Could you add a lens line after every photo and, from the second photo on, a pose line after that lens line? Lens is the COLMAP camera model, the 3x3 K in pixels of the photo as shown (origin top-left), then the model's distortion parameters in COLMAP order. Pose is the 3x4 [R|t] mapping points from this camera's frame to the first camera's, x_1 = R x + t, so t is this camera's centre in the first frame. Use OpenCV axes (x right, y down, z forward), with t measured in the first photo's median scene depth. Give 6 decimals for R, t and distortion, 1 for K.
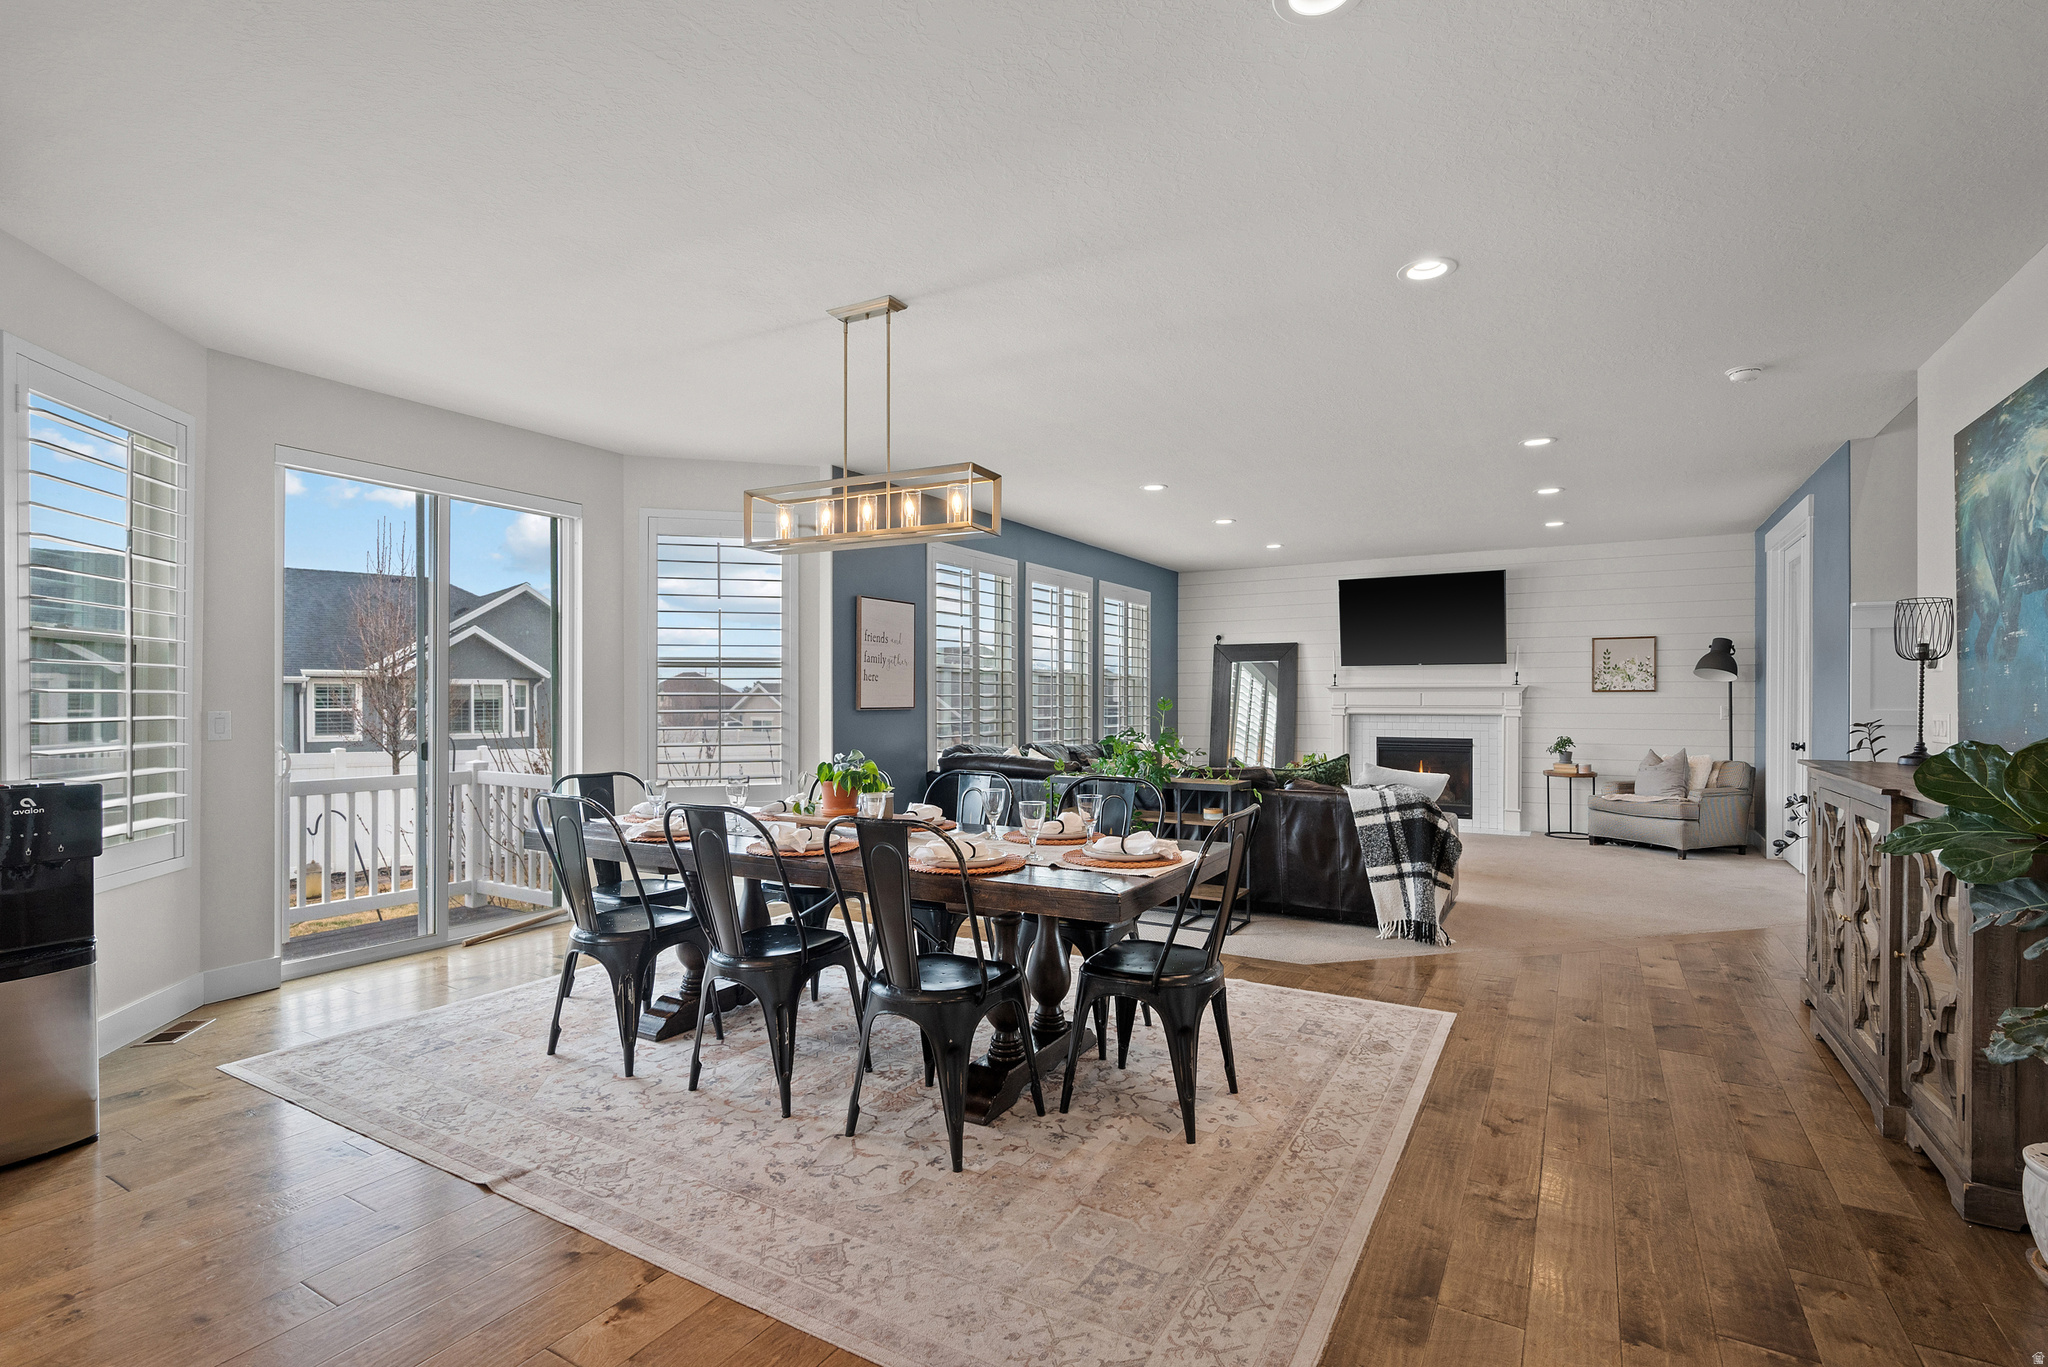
lens RADIAL K [[932.1, 0, 1047.8], [0, 932.1, 709.6], [0, 0, 1]] dist [-0.002247, 0.000217]
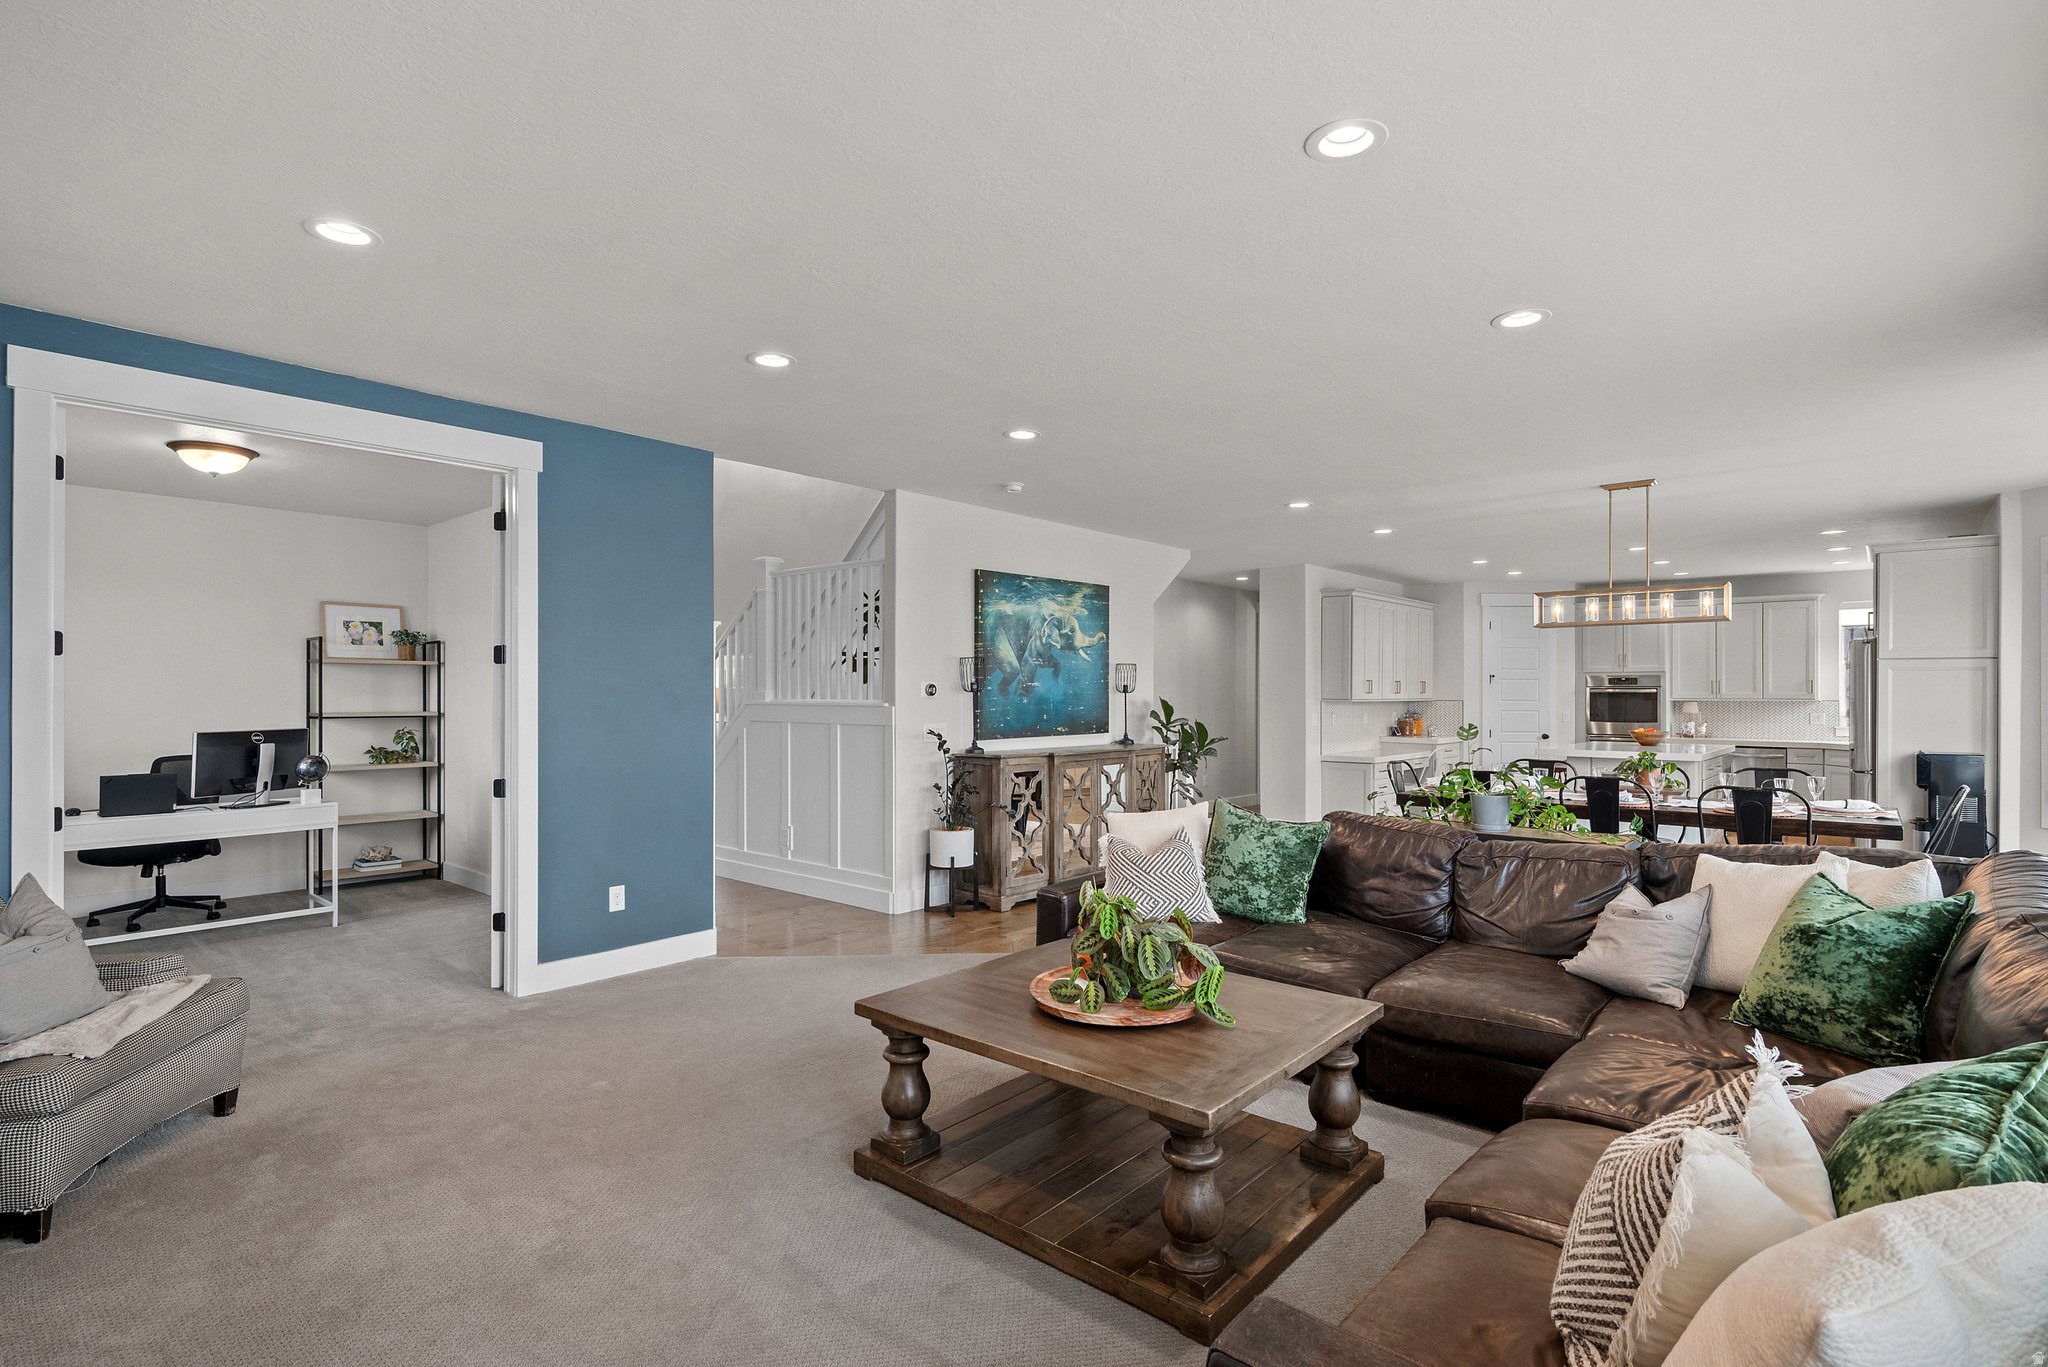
lens RADIAL K [[996.8, 0, 1037.6], [0, 996.8, 695.5], [0, 0, 1]] dist [0.000108, 0.000467]
pose [[-0.981784, -0.002957, 0.189977, 0.211932], [-0.000458, 0.999913, 0.013198, -0.031852], [-0.189999, 0.012871, -0.981700, 1.252855]]
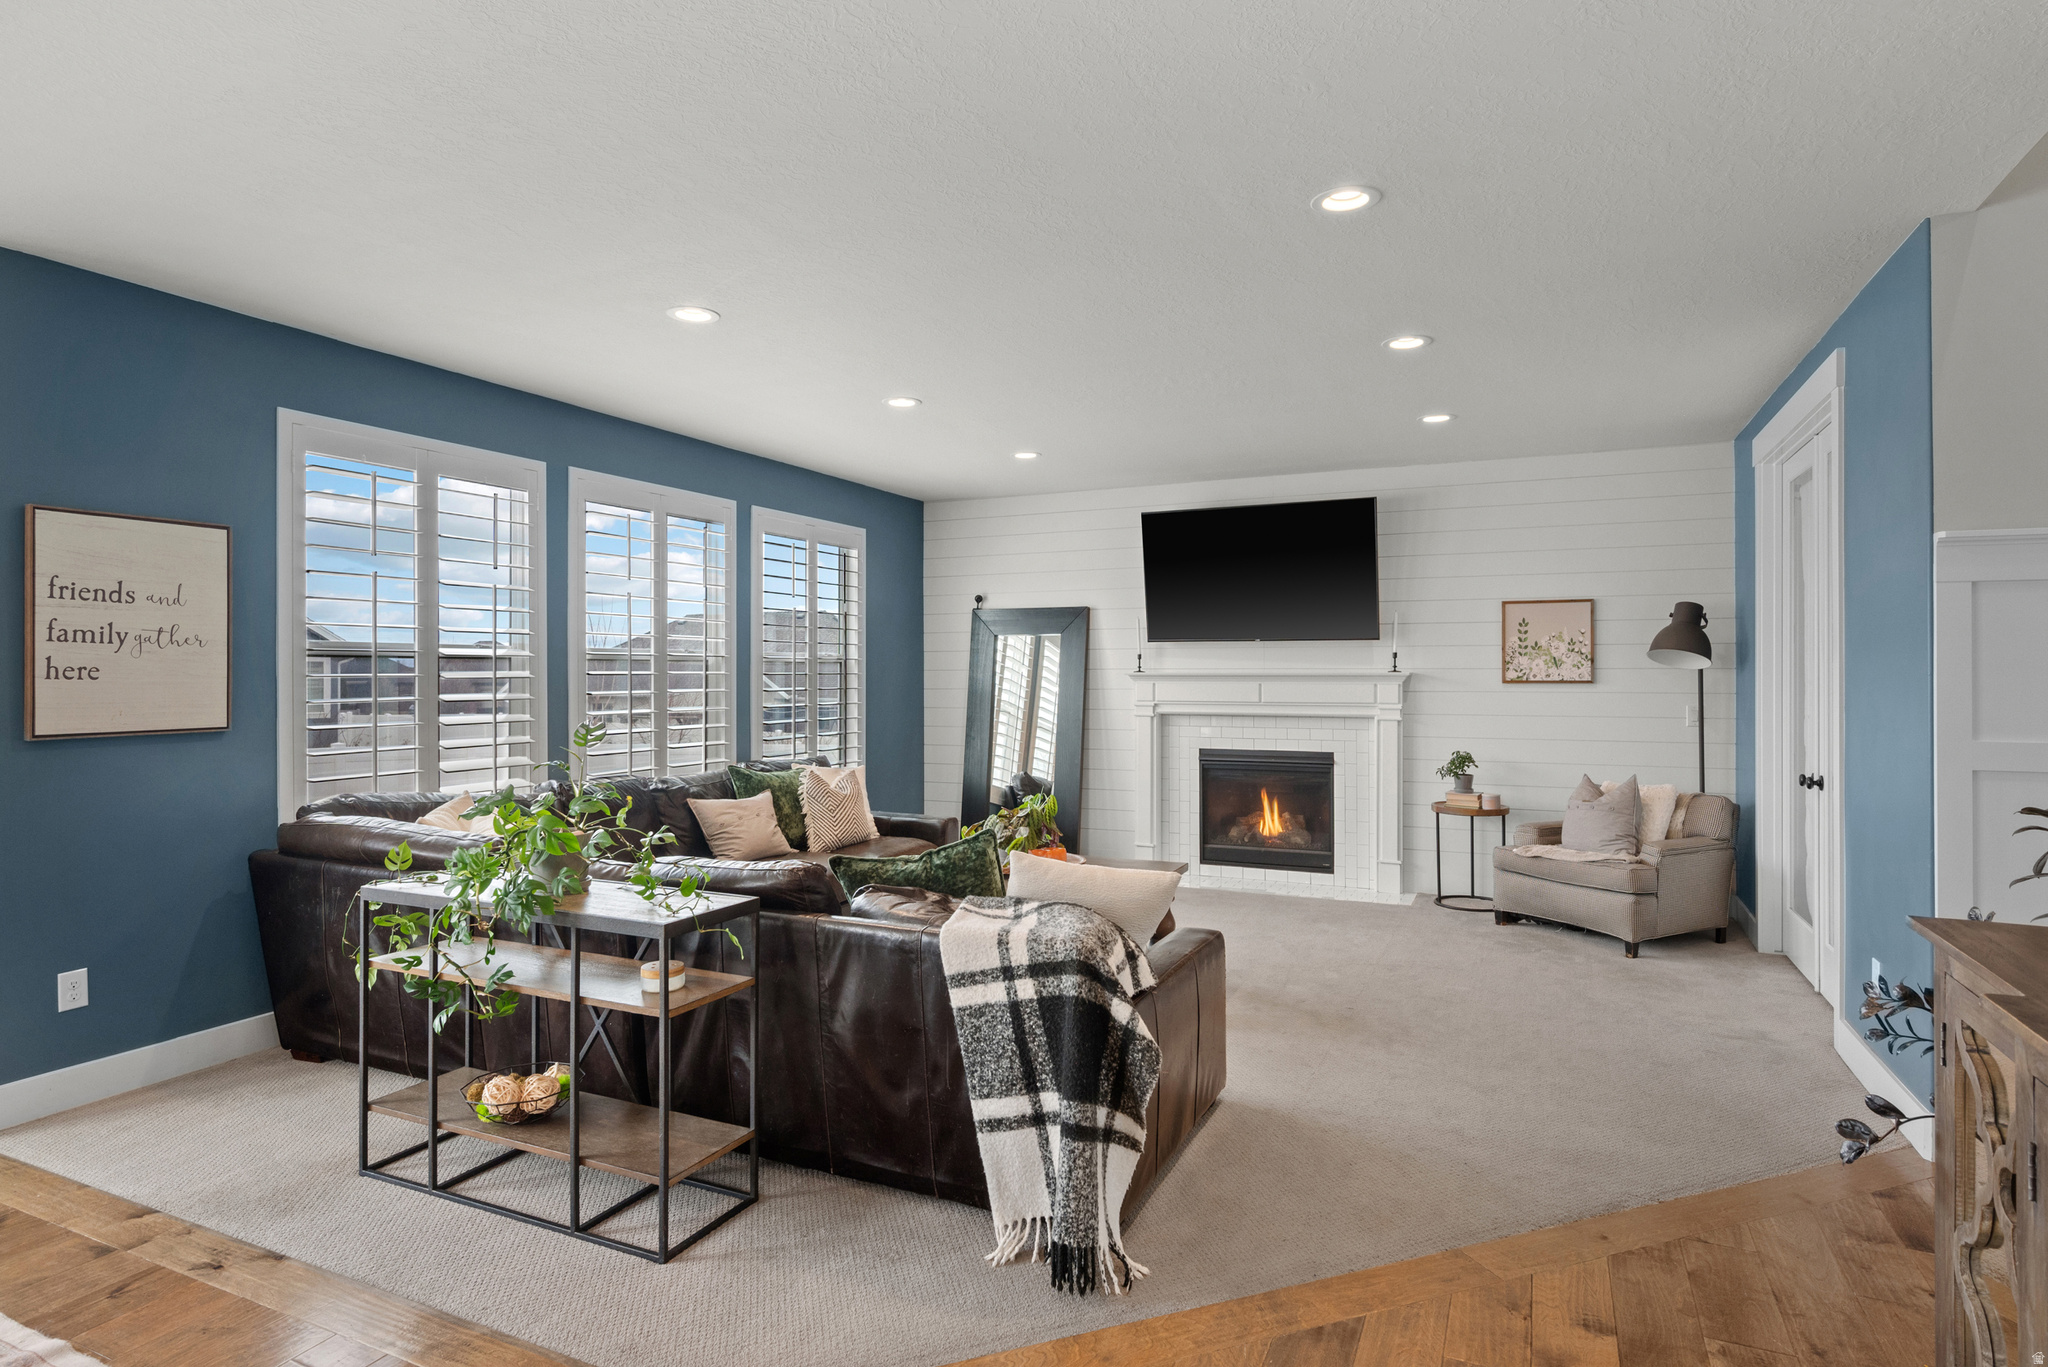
lens RADIAL K [[1070.4, 0, 1042.1], [0, 1070.4, 678.4], [0, 0, 1]] dist [-0.003441, 0.001353]
pose [[0.995861, -0.001956, 0.090865, 0.206349], [0.002422, 0.999984, -0.005017, -0.020827], [-0.090854, 0.005216, 0.995851, 0.297295]]
